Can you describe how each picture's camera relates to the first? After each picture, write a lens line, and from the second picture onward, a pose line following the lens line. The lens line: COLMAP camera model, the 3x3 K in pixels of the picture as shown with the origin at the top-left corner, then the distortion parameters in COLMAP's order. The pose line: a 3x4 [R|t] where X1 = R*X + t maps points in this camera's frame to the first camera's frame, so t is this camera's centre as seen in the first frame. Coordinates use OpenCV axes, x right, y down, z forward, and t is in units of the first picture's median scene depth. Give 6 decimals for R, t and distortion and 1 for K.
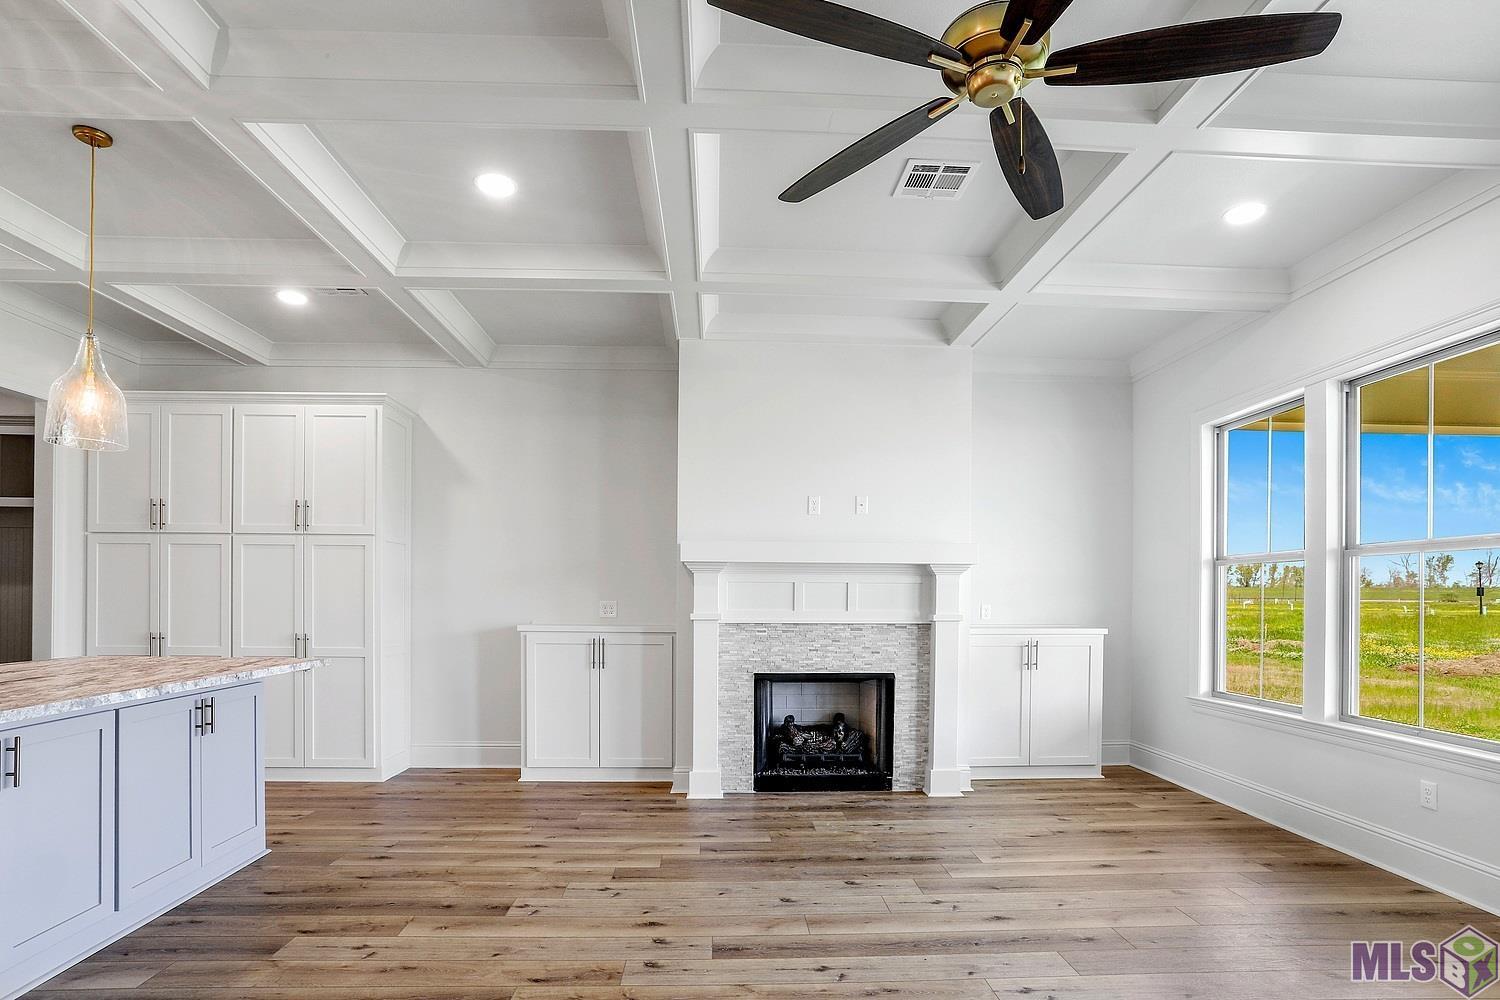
lens RADIAL K [[757.4, 0, 747.2], [0, 757.4, 594.2], [0, 0, 1]] dist [-0.083425, 0.069218]
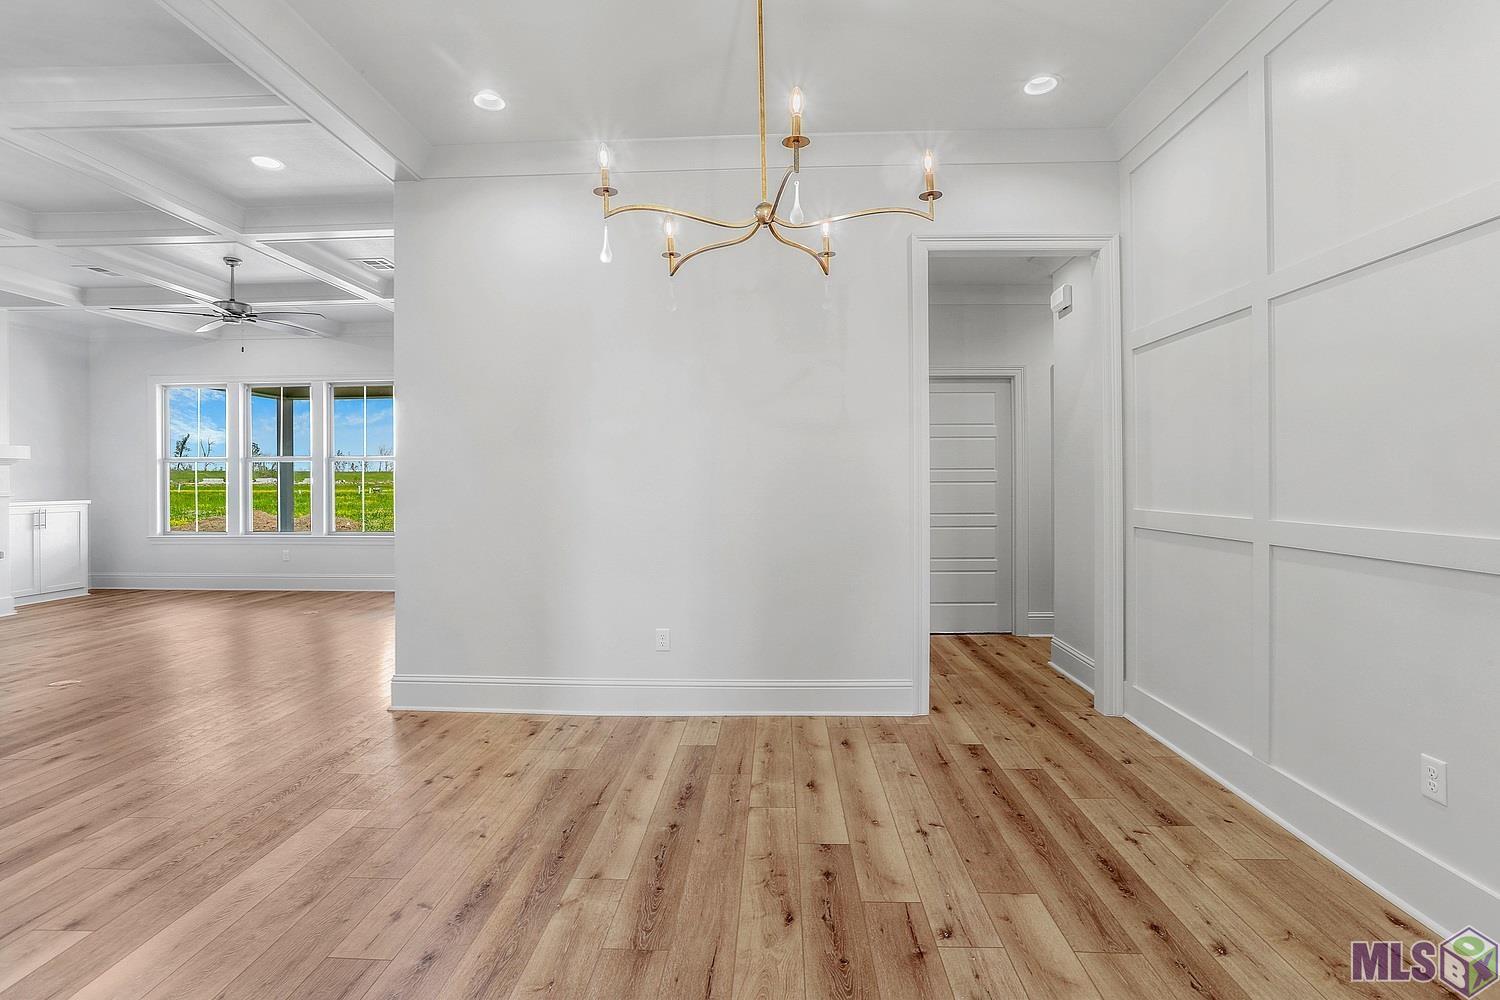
lens RADIAL K [[741.5, 0, 748.2], [0, 741.5, 481.0], [0, 0, 1]] dist [-0.076071, 0.042491]
pose [[0.084347, -0.008458, 0.996401, -0.994057], [0.006871, 0.999945, 0.007907, 0.002672], [-0.996413, 0.006179, 0.084400, -0.568722]]
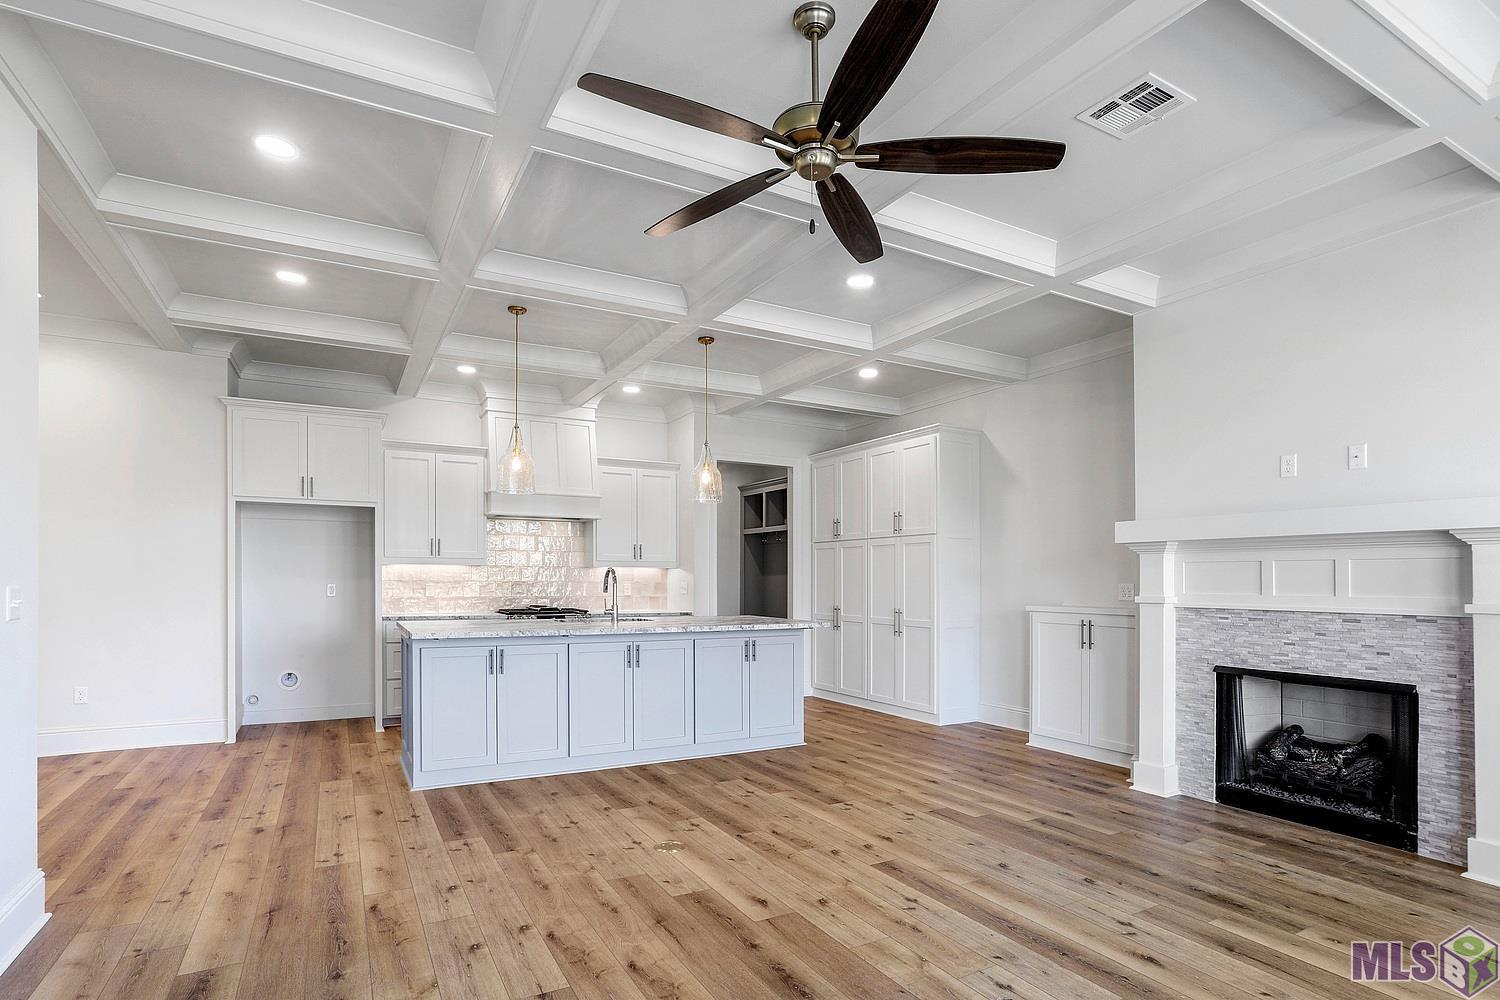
lens RADIAL K [[762.5, 0, 768.7], [0, 762.5, 566.5], [0, 0, 1]] dist [-0.044717, 0.038787]
pose [[0.460143, -0.021694, -0.887580, 0.547268], [0.005838, 0.999754, -0.021409, 0.004723], [0.887826, 0.004670, 0.460156, 0.135522]]
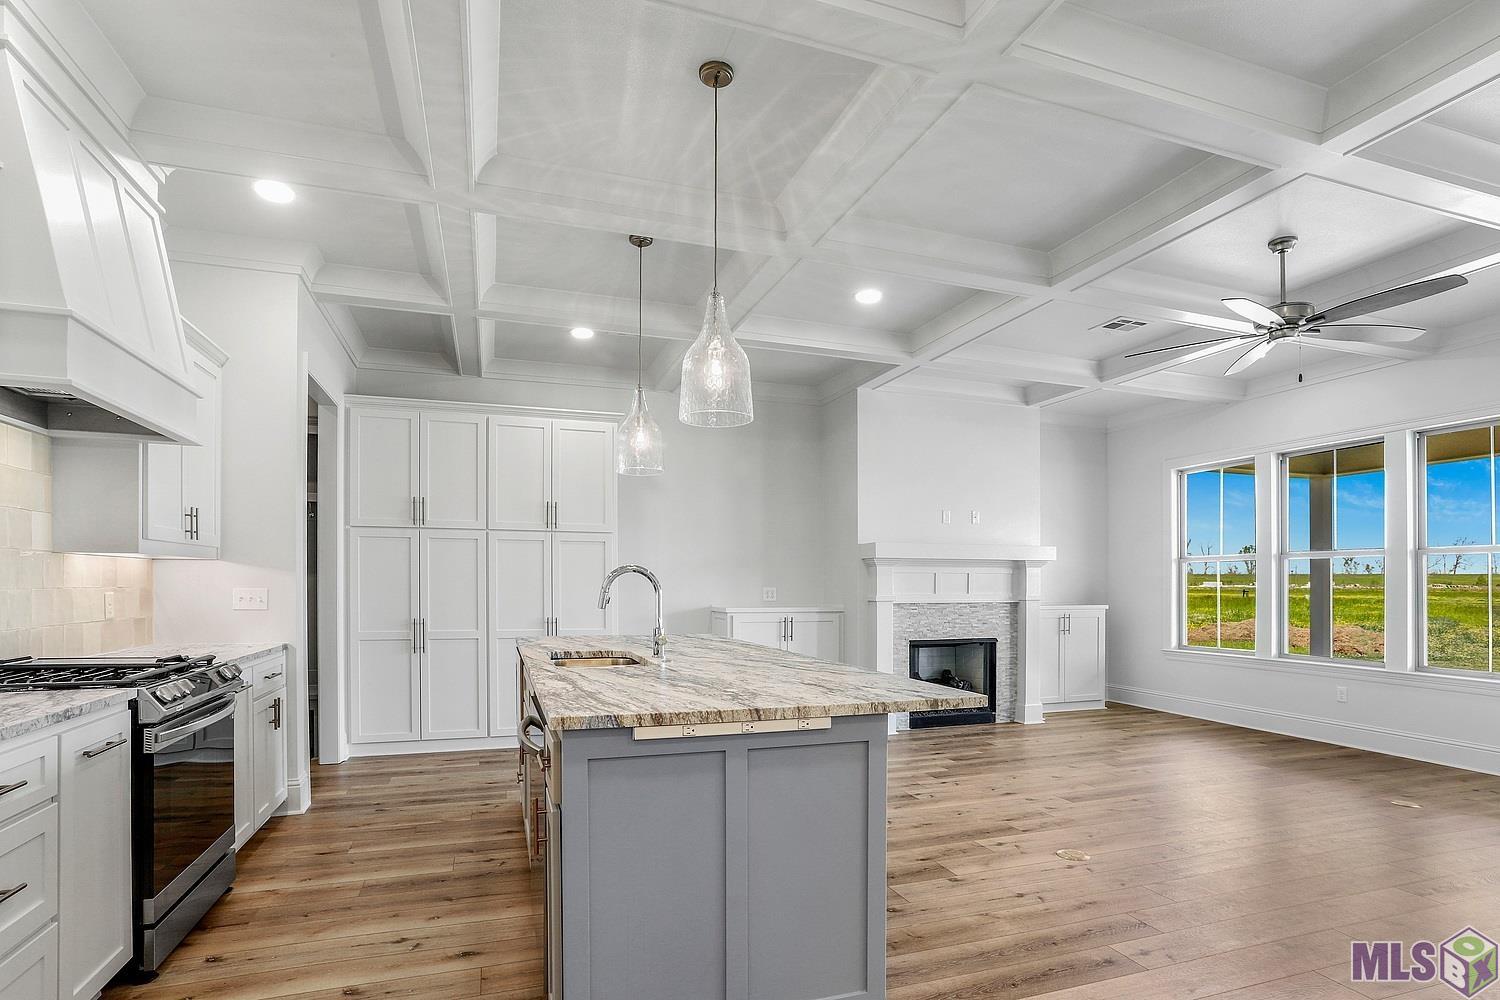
lens RADIAL K [[739.2, 0, 748.8], [0, 739.2, 578.3], [0, 0, 1]] dist [-0.040516, 0.001010]
pose [[0.960357, -0.001575, 0.278768, -0.630196], [0.004030, 0.999958, -0.008234, 0.003009], [-0.278743, 0.009031, 0.960323, -0.185387]]
